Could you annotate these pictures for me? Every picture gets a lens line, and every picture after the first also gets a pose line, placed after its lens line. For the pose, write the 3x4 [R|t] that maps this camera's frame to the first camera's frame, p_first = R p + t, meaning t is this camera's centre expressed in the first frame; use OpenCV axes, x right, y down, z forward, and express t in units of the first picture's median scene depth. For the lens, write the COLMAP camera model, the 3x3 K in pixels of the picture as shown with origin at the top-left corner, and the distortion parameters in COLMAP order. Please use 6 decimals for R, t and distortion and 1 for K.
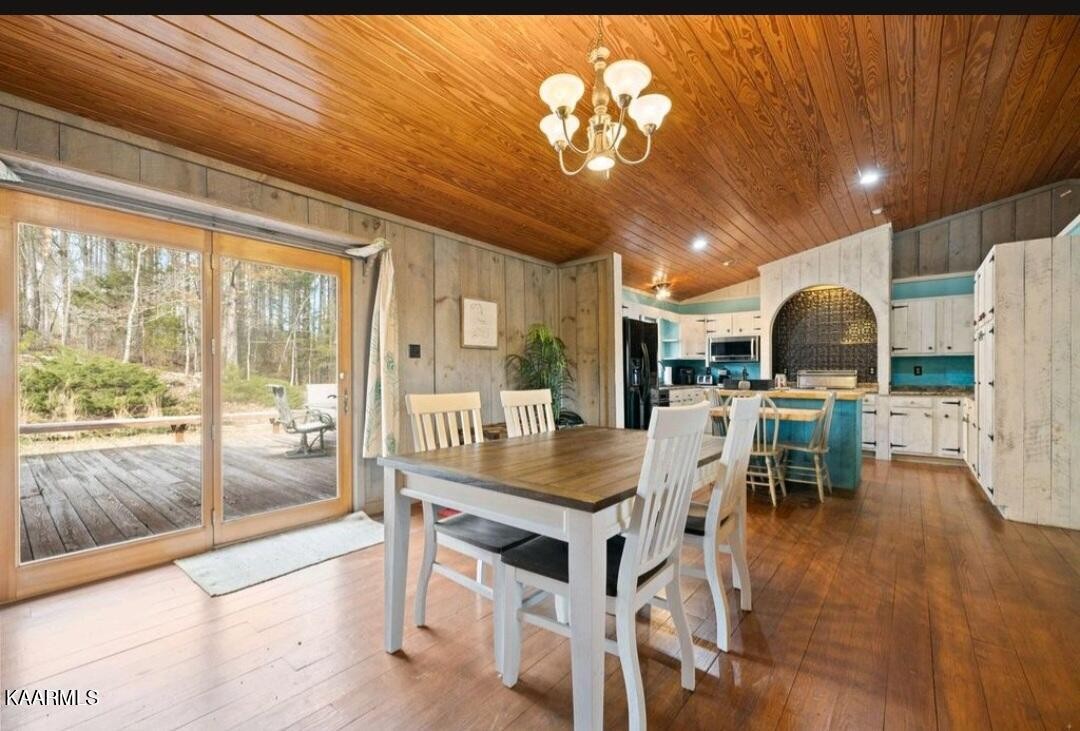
lens RADIAL K [[447.0, 0, 540.4], [0, 447.0, 368.9], [0, 0, 1]] dist [0.001923, 0.000066]
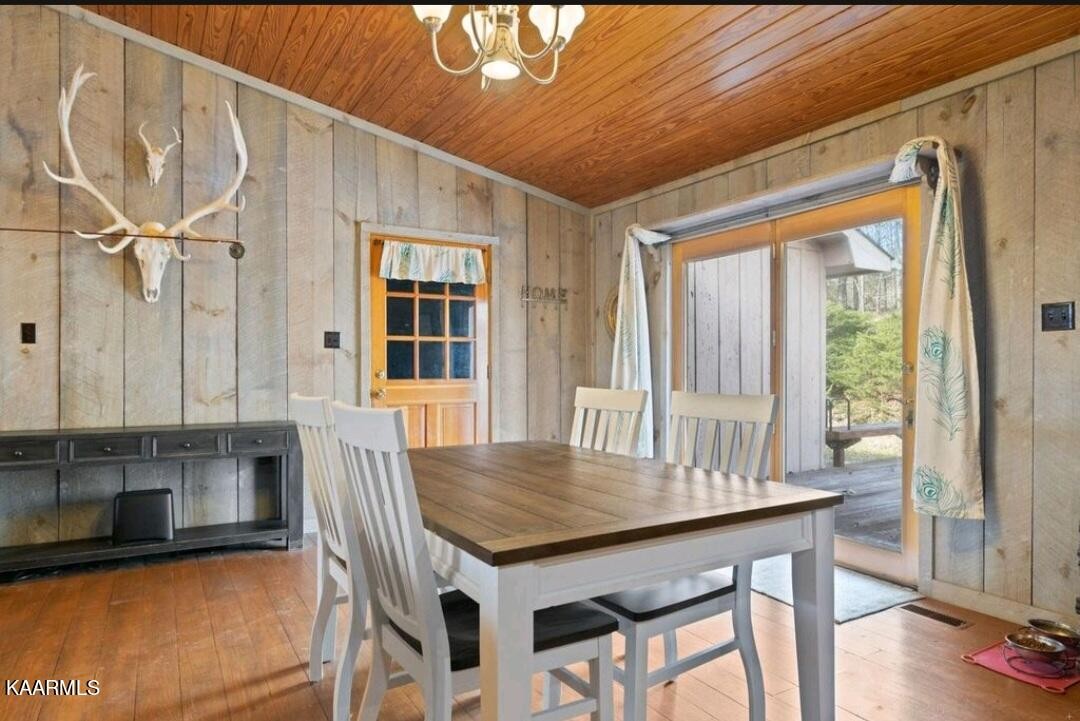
lens RADIAL K [[643.6, 0, 540.5], [0, 643.6, 363.8], [0, 0, 1]] dist [-0.000195, 0.000105]
pose [[-0.339489, -0.006313, -0.940589, 0.362702], [0.010483, 0.999890, -0.010495, 0.007991], [0.940552, -0.013423, -0.339385, 0.469742]]
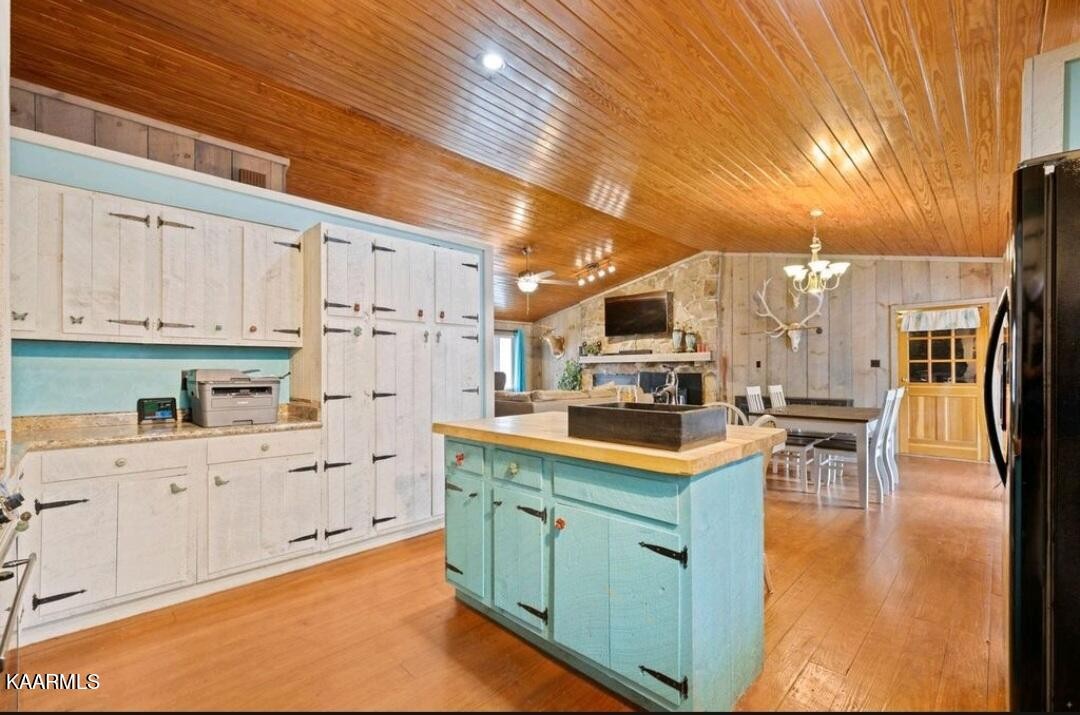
lens RADIAL K [[452.5, 0, 539.5], [0, 452.5, 367.4], [0, 0, 1]] dist [-0.000446, 0.000171]
pose [[-0.994747, 0.002141, 0.102344, 0.461172], [0.000302, 0.999838, -0.017986, -0.000088], [-0.102366, -0.017861, -0.994586, 1.205384]]
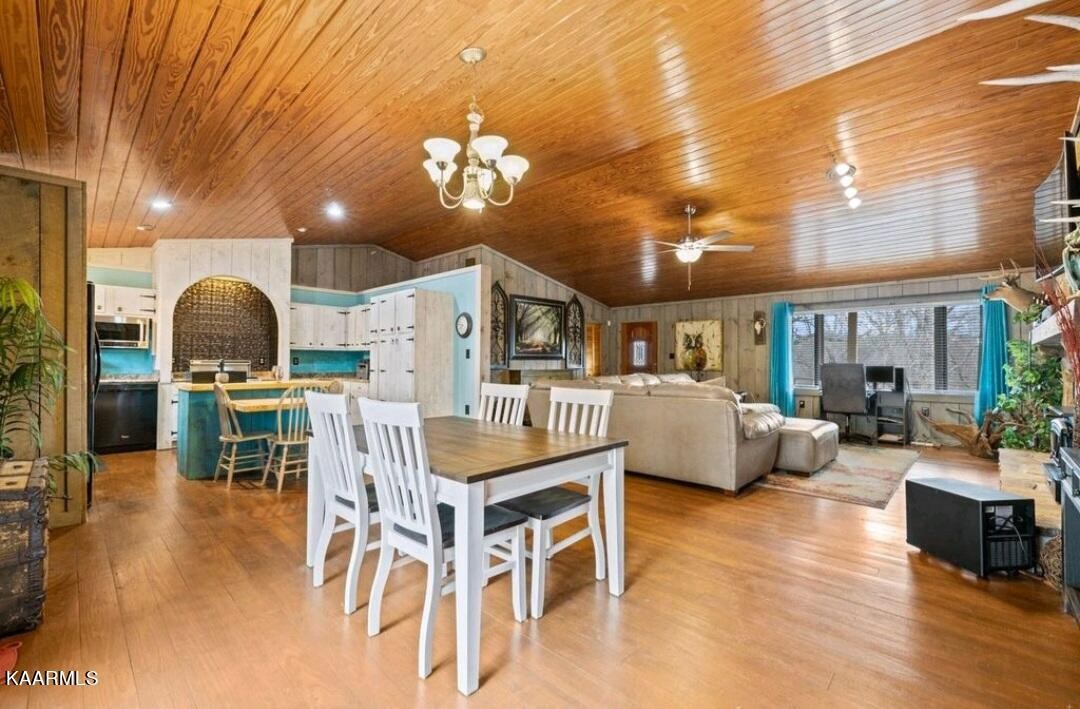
lens RADIAL K [[452.5, 0, 541.1], [0, 452.5, 353.4], [0, 0, 1]] dist [-0.000446, 0.000171]
pose [[0.078346, 0.017350, 0.996775, -0.368787], [-0.017940, 0.999711, -0.015991, -0.009820], [-0.996765, -0.016629, 0.078634, 0.236931]]
